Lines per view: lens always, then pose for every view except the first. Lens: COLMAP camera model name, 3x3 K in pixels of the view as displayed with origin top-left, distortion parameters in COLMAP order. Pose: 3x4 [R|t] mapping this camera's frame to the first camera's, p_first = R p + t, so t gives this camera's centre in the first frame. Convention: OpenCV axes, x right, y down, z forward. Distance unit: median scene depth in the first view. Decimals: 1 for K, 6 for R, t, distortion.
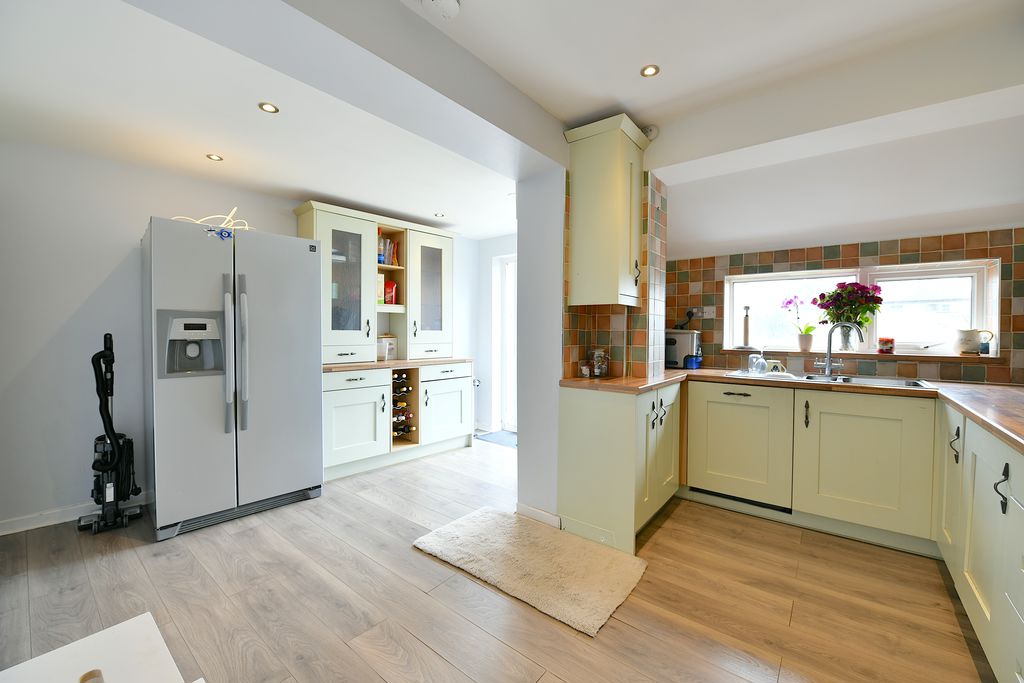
lens RADIAL K [[407.4, 0, 517.3], [0, 407.4, 339.3], [0, 0, 1]] dist [-0.019261, -0.000515]
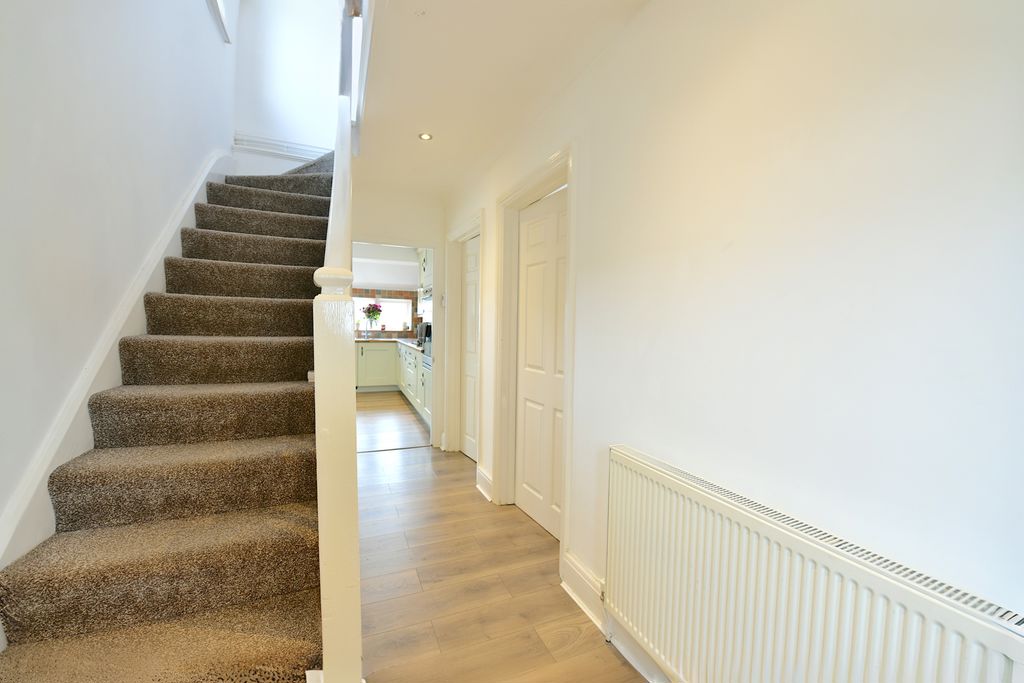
lens RADIAL K [[407.4, 0, 512.7], [0, 407.4, 339.6], [0, 0, 1]] dist [-0.019261, -0.000515]
pose [[0.472033, -0.021279, 0.881324, -1.266783], [0.003523, 0.999746, 0.022251, 0.046041], [-0.881574, -0.007398, 0.471988, -1.245223]]
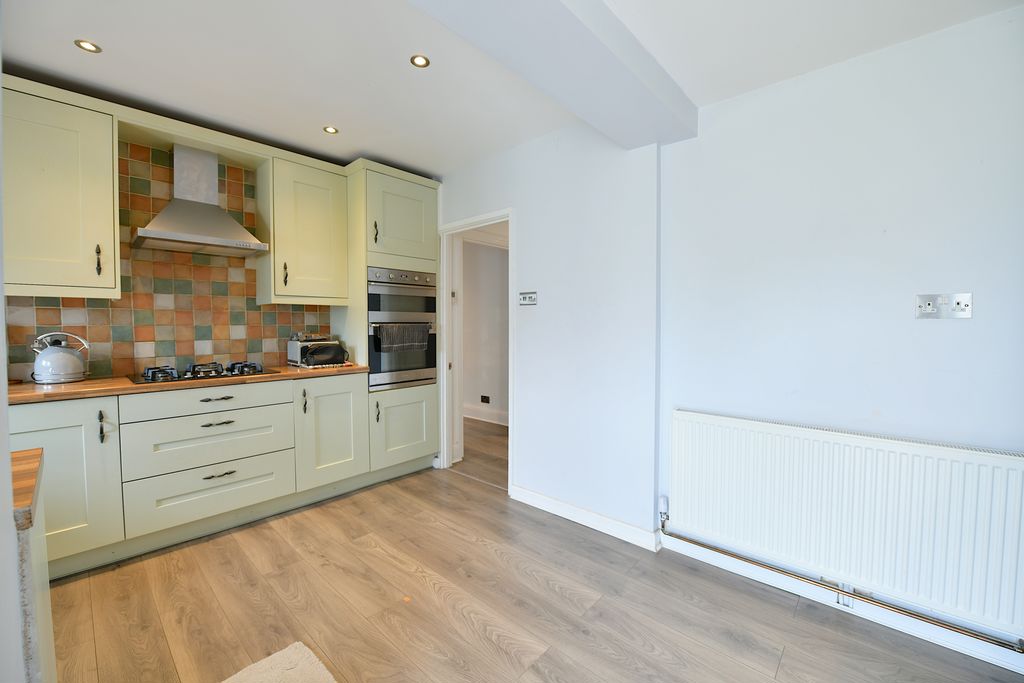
lens RADIAL K [[407.4, 0, 518.1], [0, 407.4, 339.6], [0, 0, 1]] dist [-0.019261, -0.000515]
pose [[-0.998602, -0.007119, 0.052380, -0.250854], [-0.004043, 0.998274, 0.058585, -0.033803], [-0.052707, 0.058291, -0.996907, 1.245718]]
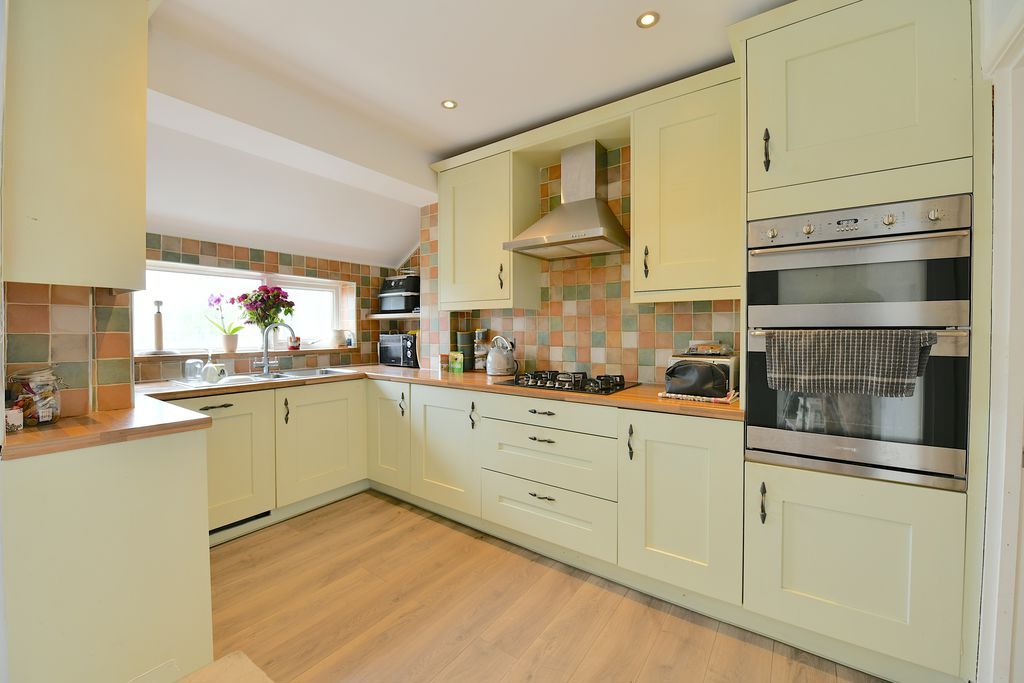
lens RADIAL K [[407.4, 0, 517.1], [0, 407.4, 338.3], [0, 0, 1]] dist [-0.019261, -0.000515]
pose [[-0.061011, -0.026009, 0.997798, -0.354898], [0.019797, 0.999432, 0.027262, -0.019687], [-0.997941, 0.021416, -0.060461, 0.453523]]
